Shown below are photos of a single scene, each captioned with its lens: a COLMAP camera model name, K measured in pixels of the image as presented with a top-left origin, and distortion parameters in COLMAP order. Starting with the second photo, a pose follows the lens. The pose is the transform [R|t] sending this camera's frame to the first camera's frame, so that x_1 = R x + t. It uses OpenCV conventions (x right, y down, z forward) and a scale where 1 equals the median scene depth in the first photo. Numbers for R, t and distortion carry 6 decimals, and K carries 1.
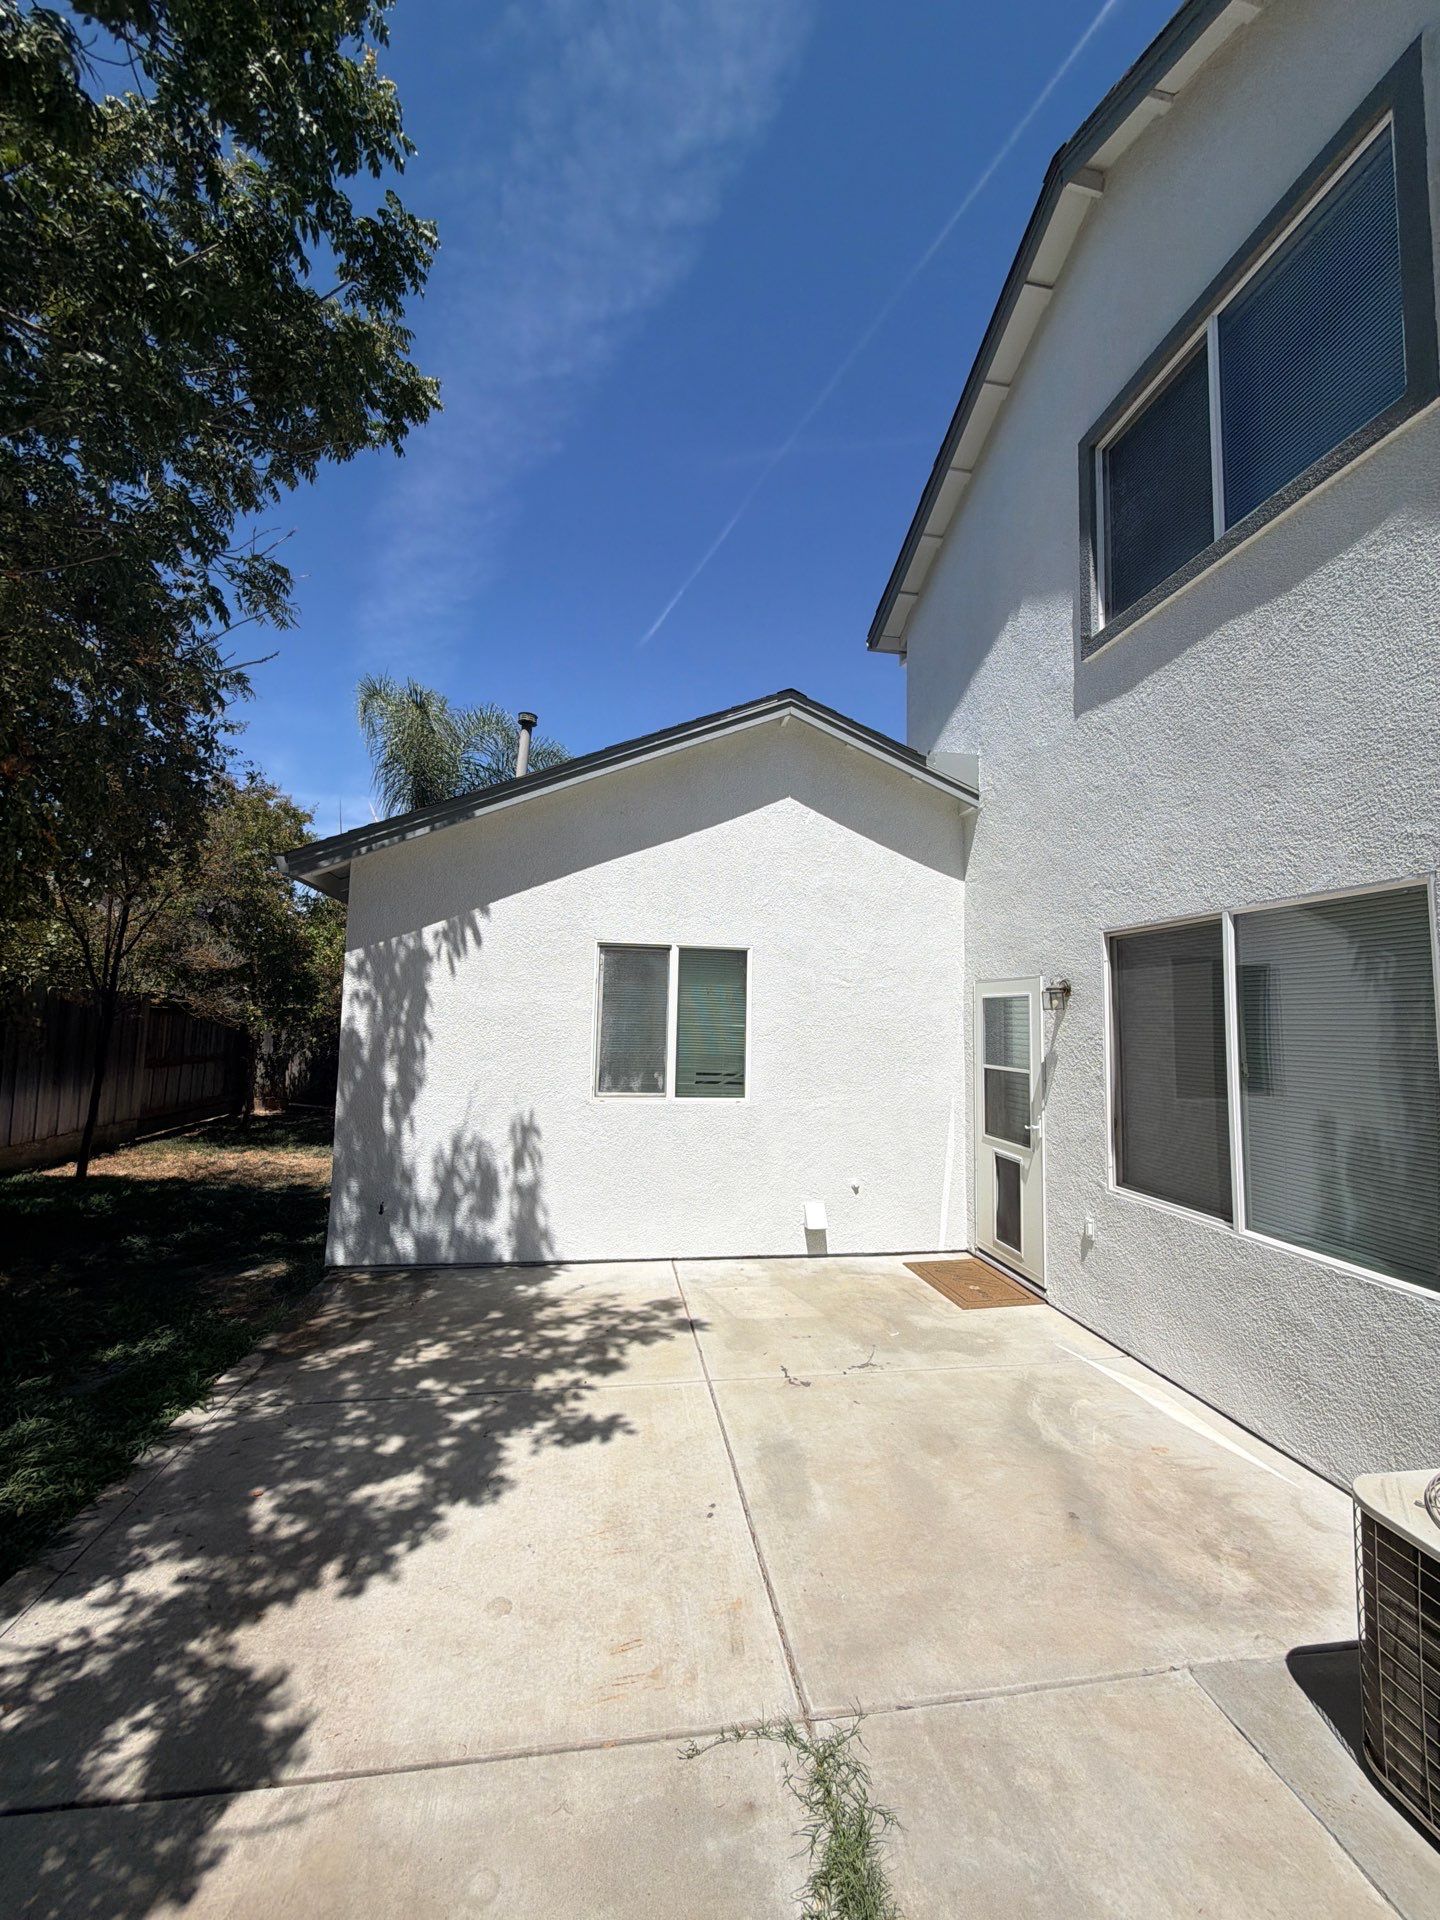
lens RADIAL K [[776.5, 0, 720.0], [0, 776.5, 960.0], [0, 0, 1]] dist [-0.000308, -0.000047]
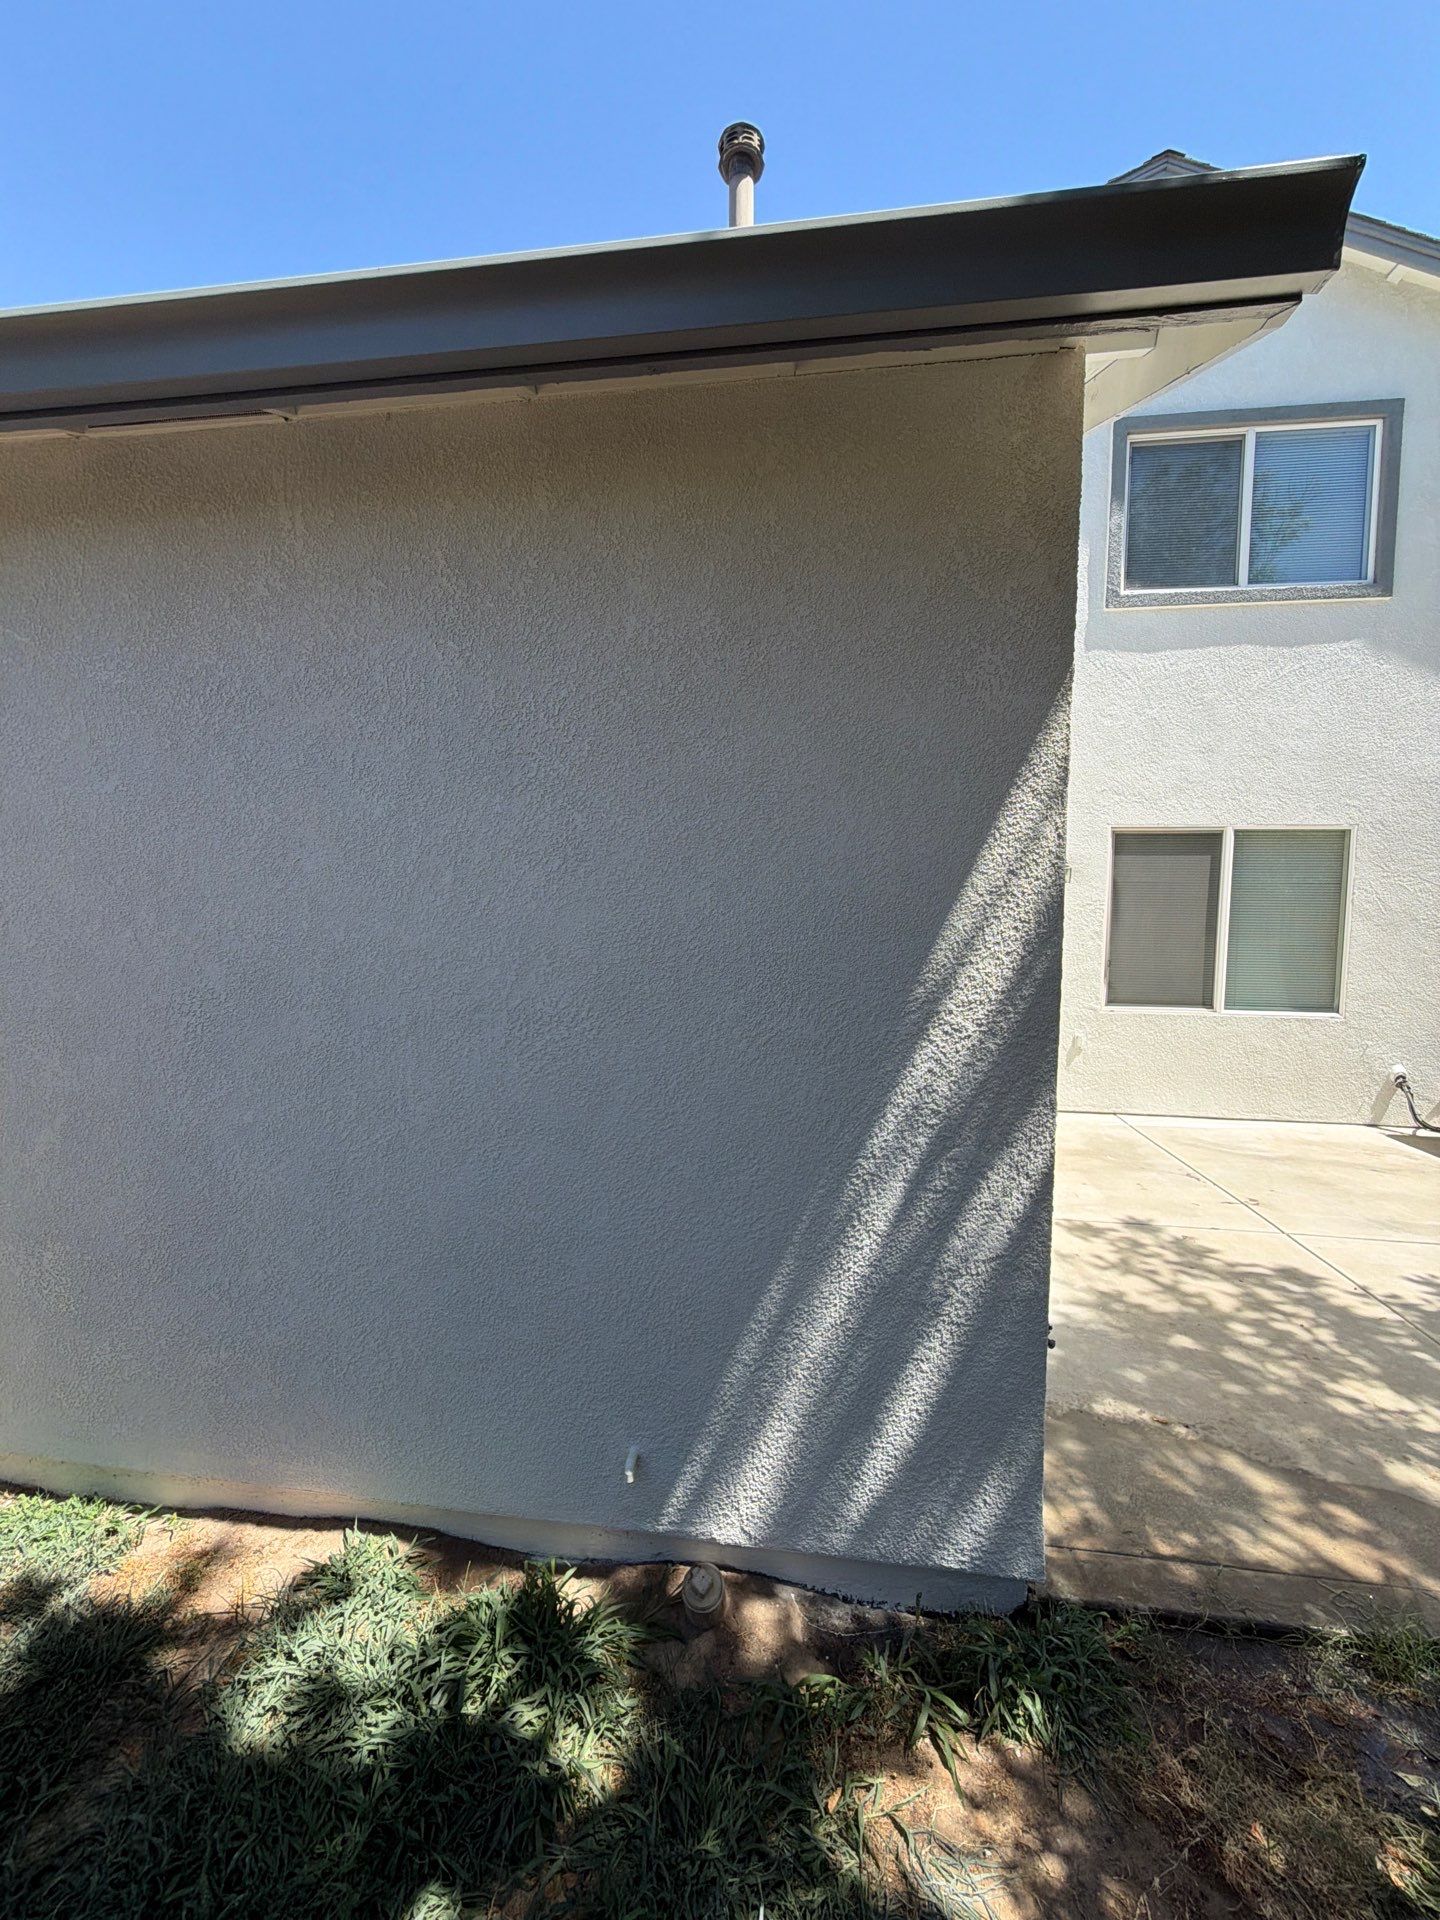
lens RADIAL K [[761.2, 0, 720.0], [0, 761.2, 960.0], [0, 0, 1]] dist [-0.000003, -0.000131]
pose [[0.285681, -0.094585, 0.953646, -1.054898], [-0.080135, 0.989274, 0.122125, 0.092173], [-0.954968, -0.111309, 0.275037, 1.314454]]
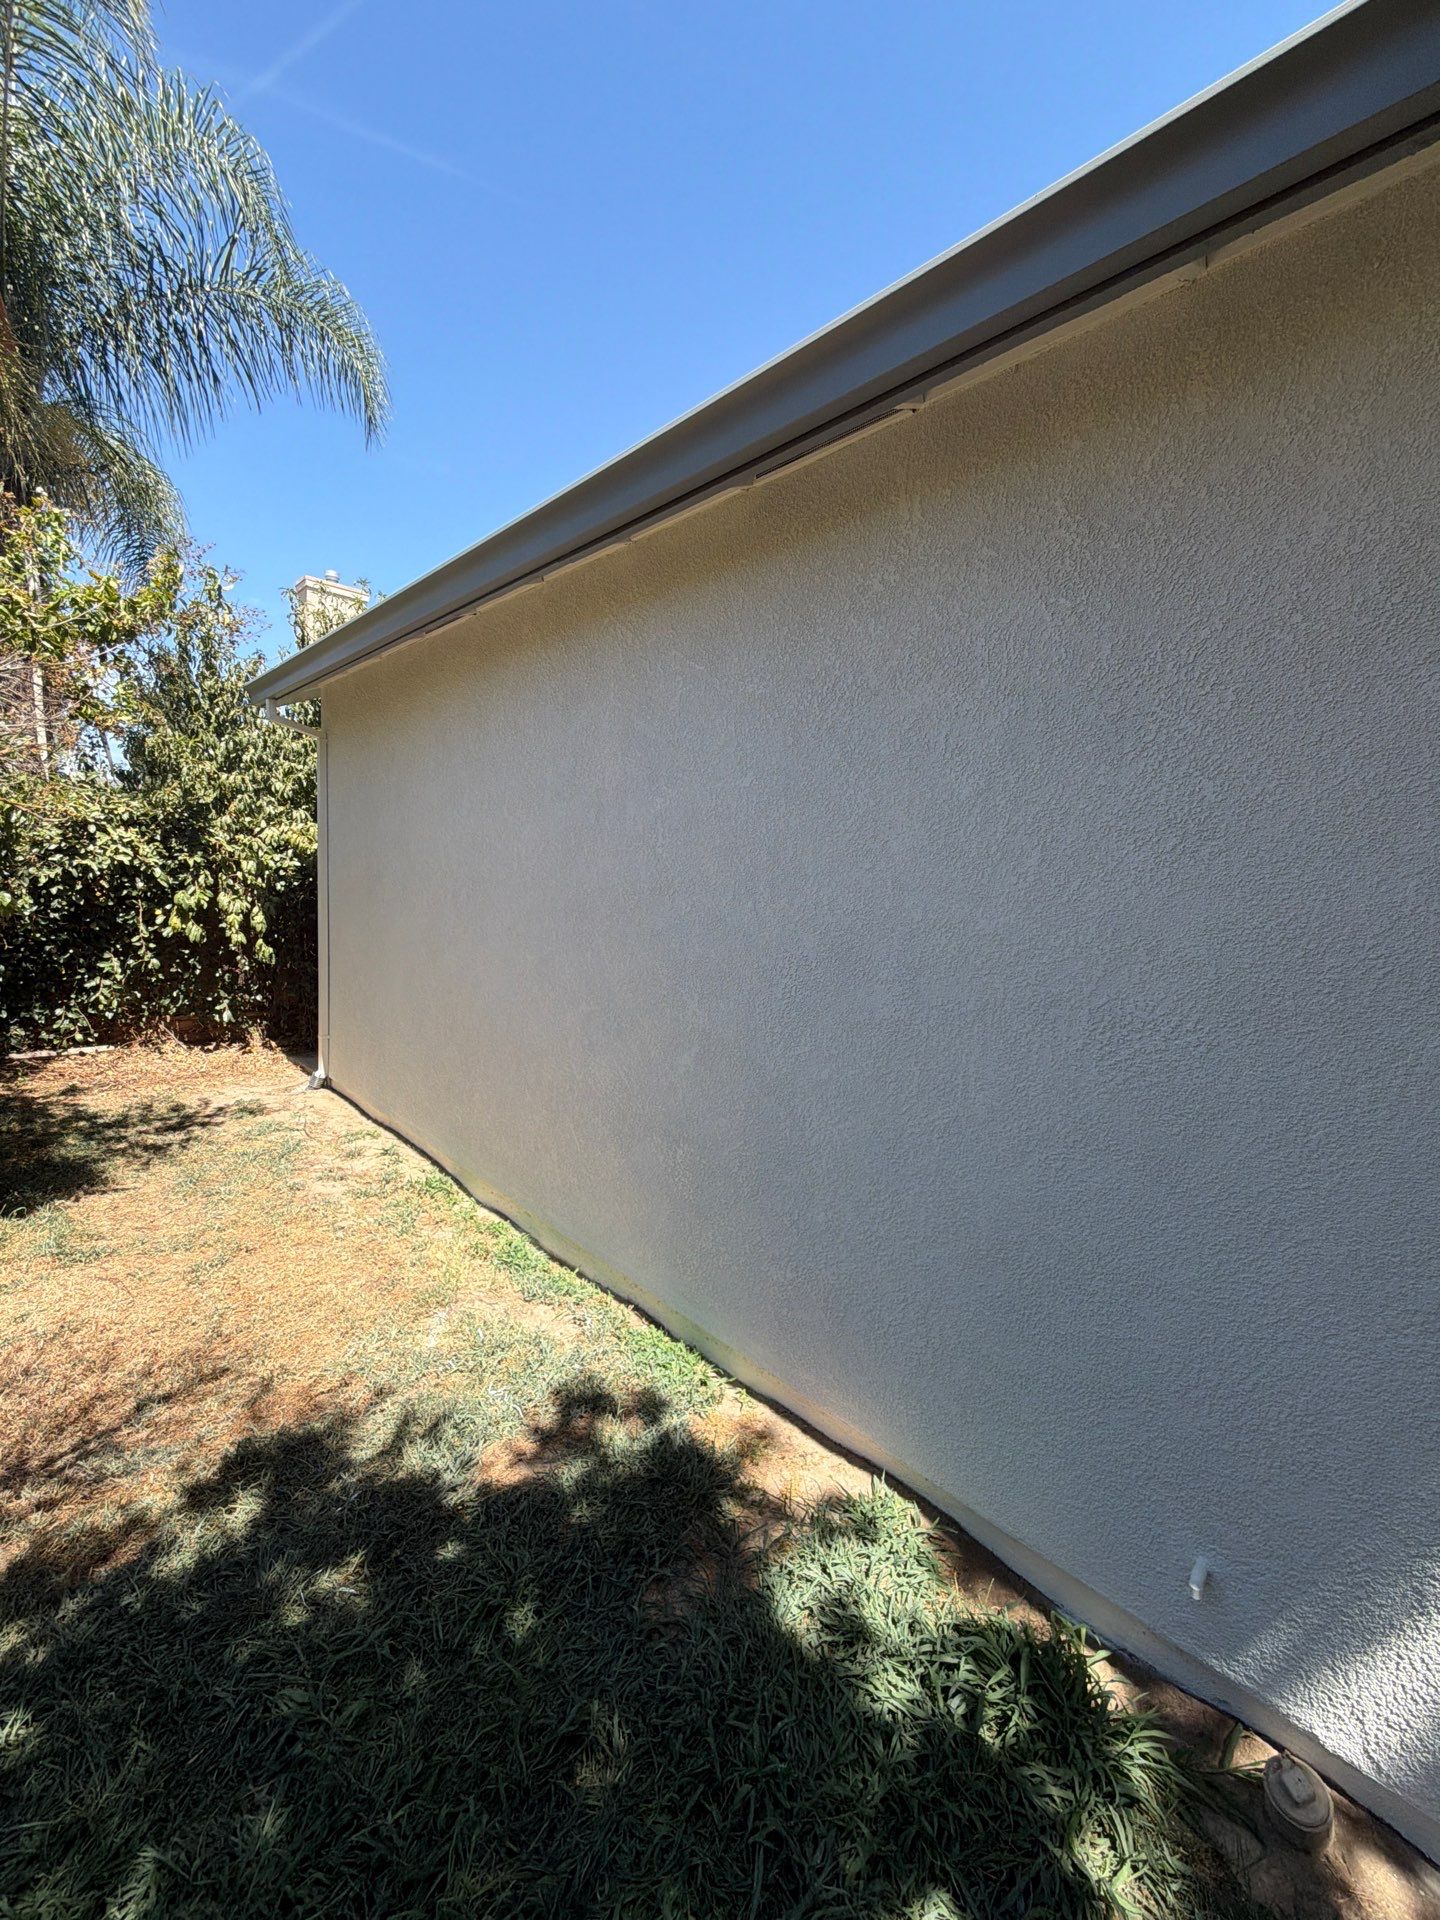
lens RADIAL K [[761.2, 0, 720.0], [0, 761.2, 960.0], [0, 0, 1]] dist [-0.000003, -0.000131]
pose [[0.820777, -0.063437, 0.567715, -1.035121], [-0.058450, 0.979273, 0.193930, 0.102979], [-0.568251, -0.192356, 0.800056, 1.443234]]
